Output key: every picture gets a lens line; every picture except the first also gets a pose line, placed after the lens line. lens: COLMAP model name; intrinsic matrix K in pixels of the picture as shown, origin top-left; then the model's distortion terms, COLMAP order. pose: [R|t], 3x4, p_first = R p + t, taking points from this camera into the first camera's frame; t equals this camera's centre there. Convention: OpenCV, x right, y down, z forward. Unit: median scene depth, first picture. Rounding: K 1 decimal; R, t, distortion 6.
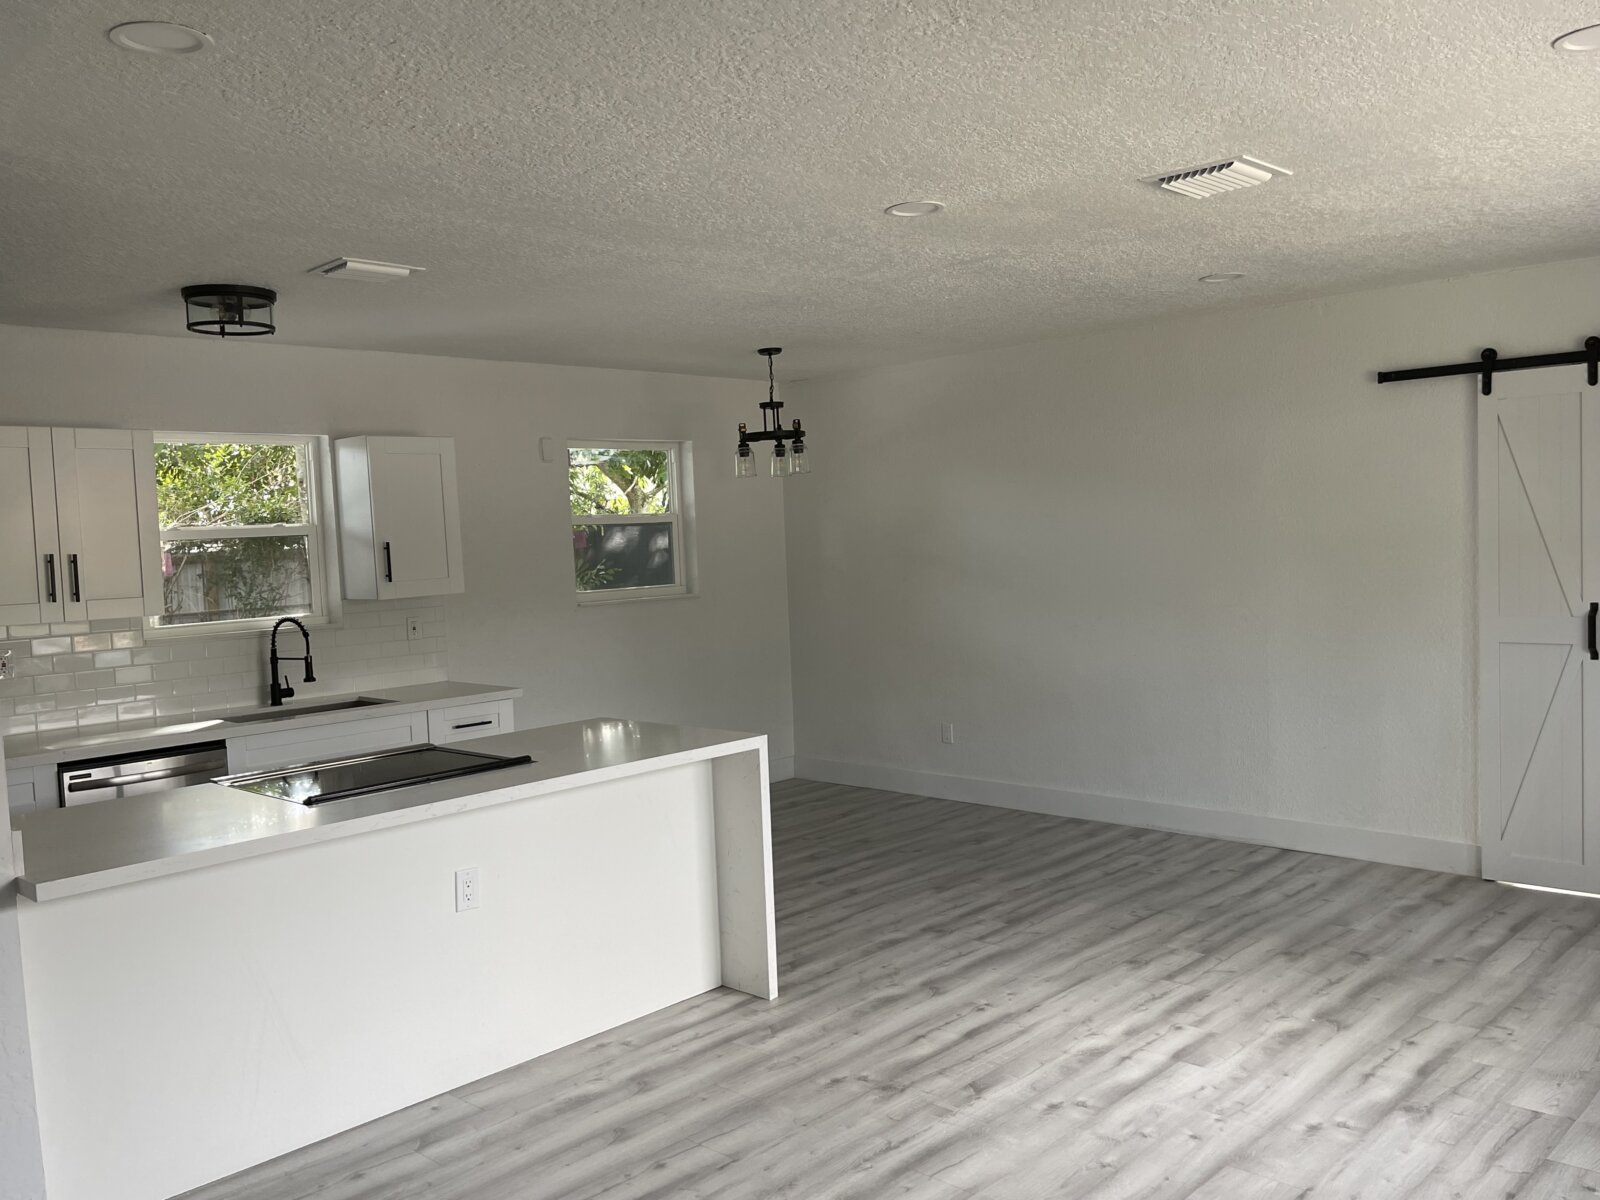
lens RADIAL K [[1303.8, 0, 800.4], [0, 1303.8, 608.7], [0, 0, 1]] dist [0.022133, -0.033804]
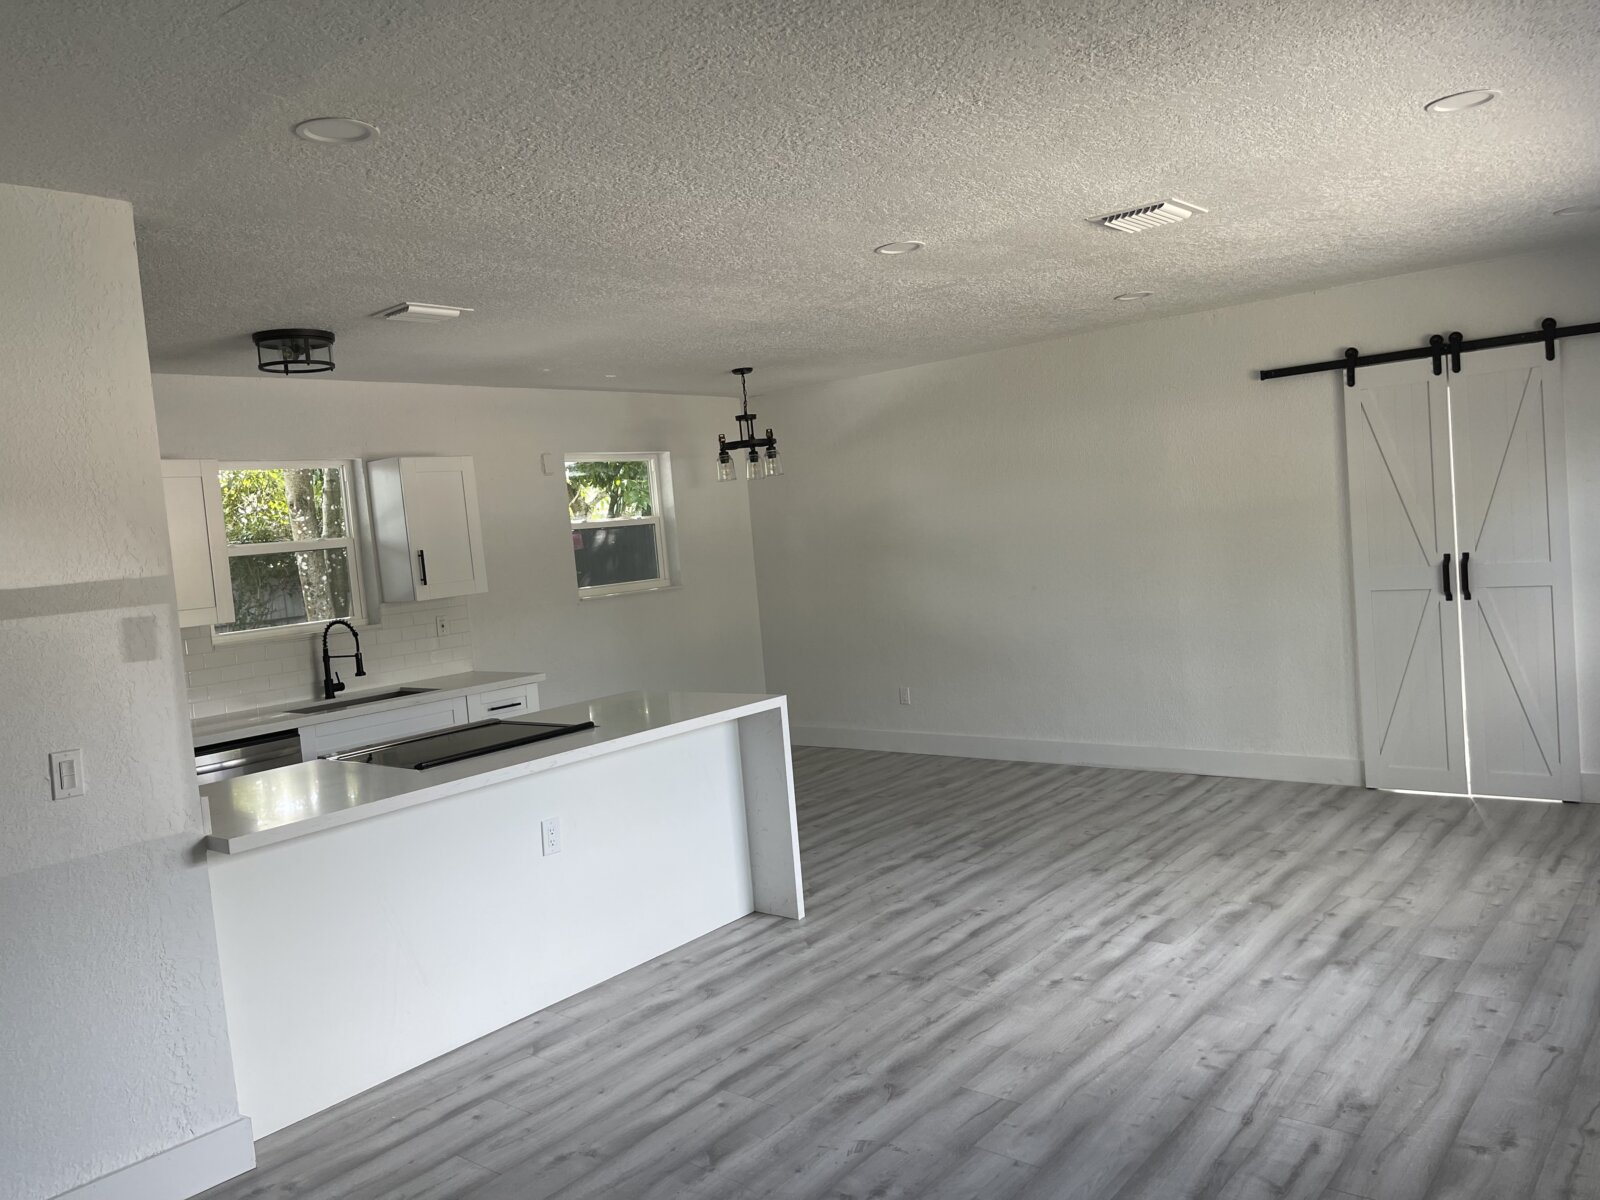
lens RADIAL K [[1183.2, 0, 800.0], [0, 1183.2, 600.0], [0, 0, 1]] dist [0.004409, 0.004555]
pose [[0.996512, -0.047742, 0.068447, -0.081575], [0.047890, 0.998853, -0.000511, 0.011740], [-0.068344, 0.003787, 0.997655, -0.067778]]
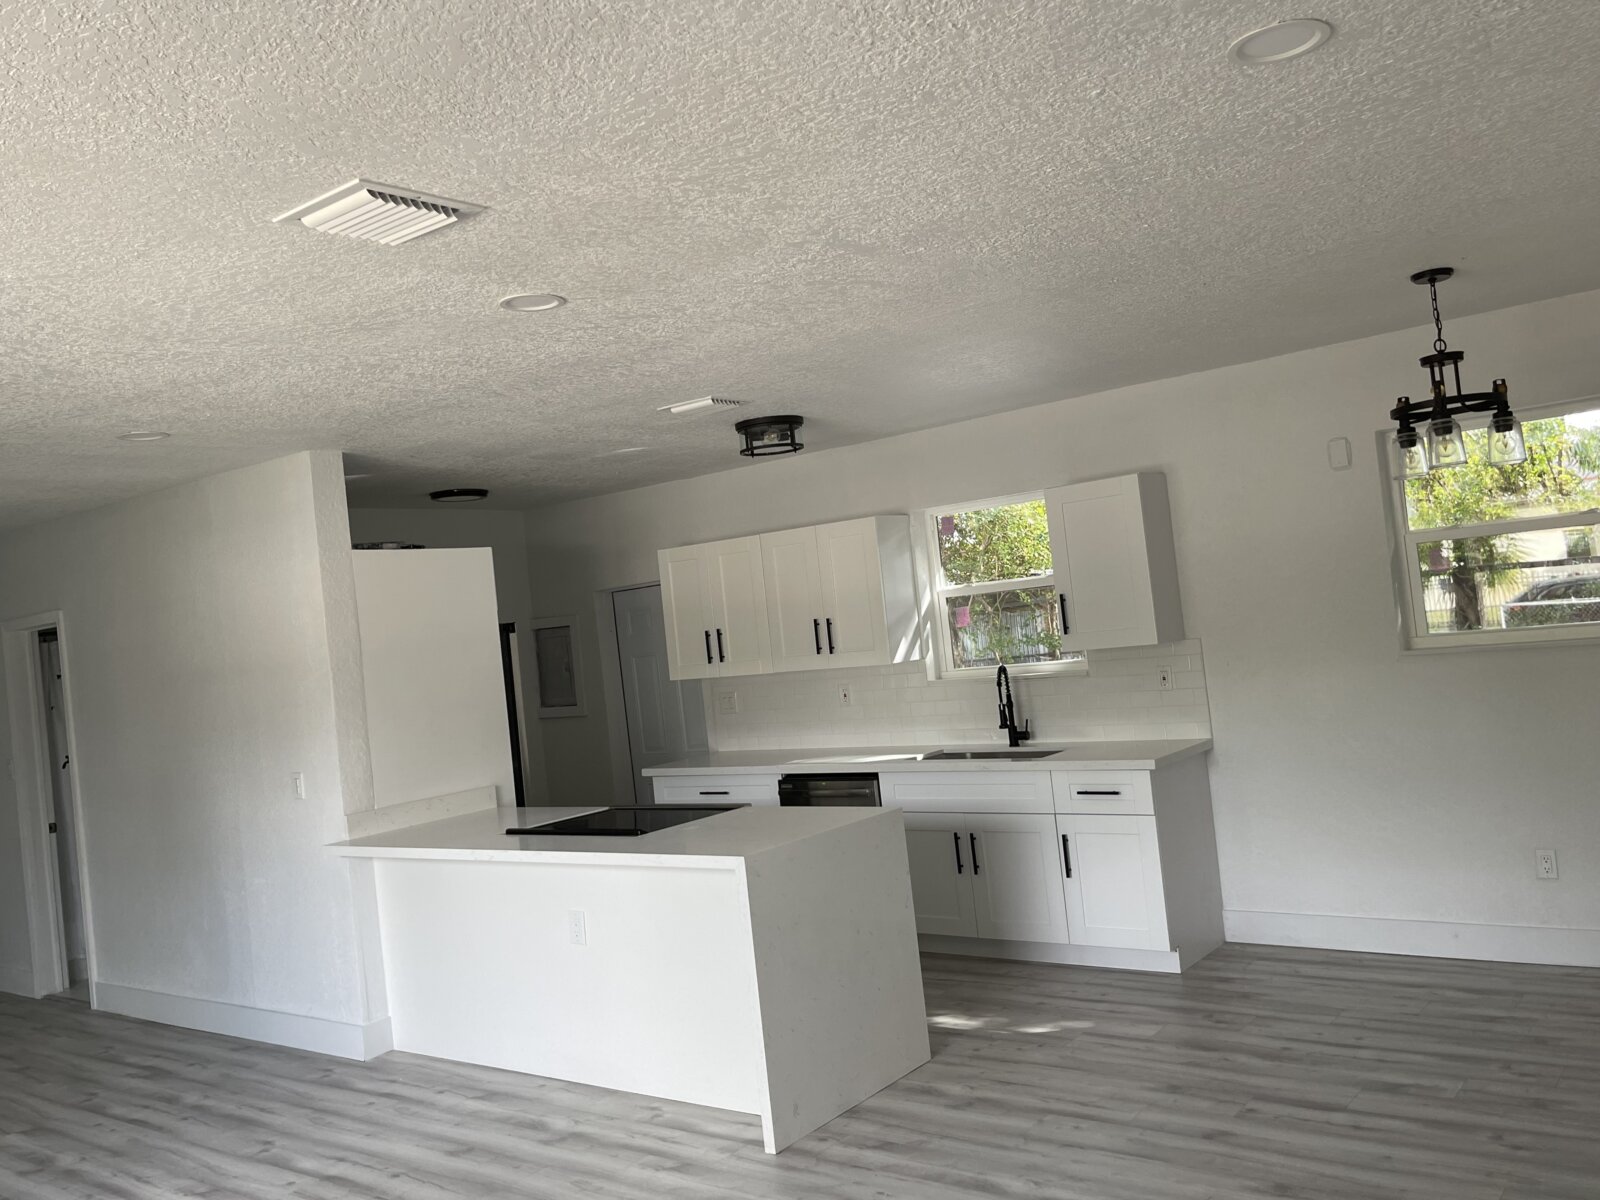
lens RADIAL K [[1320.8, 0, 799.8], [0, 1320.8, 596.1], [0, 0, 1]] dist [0.093277, -0.126426]
pose [[0.119445, 0.006625, -0.992819, 0.884487], [0.032919, 0.999401, 0.010629, -0.090332], [0.992295, -0.033953, 0.119155, 0.923934]]
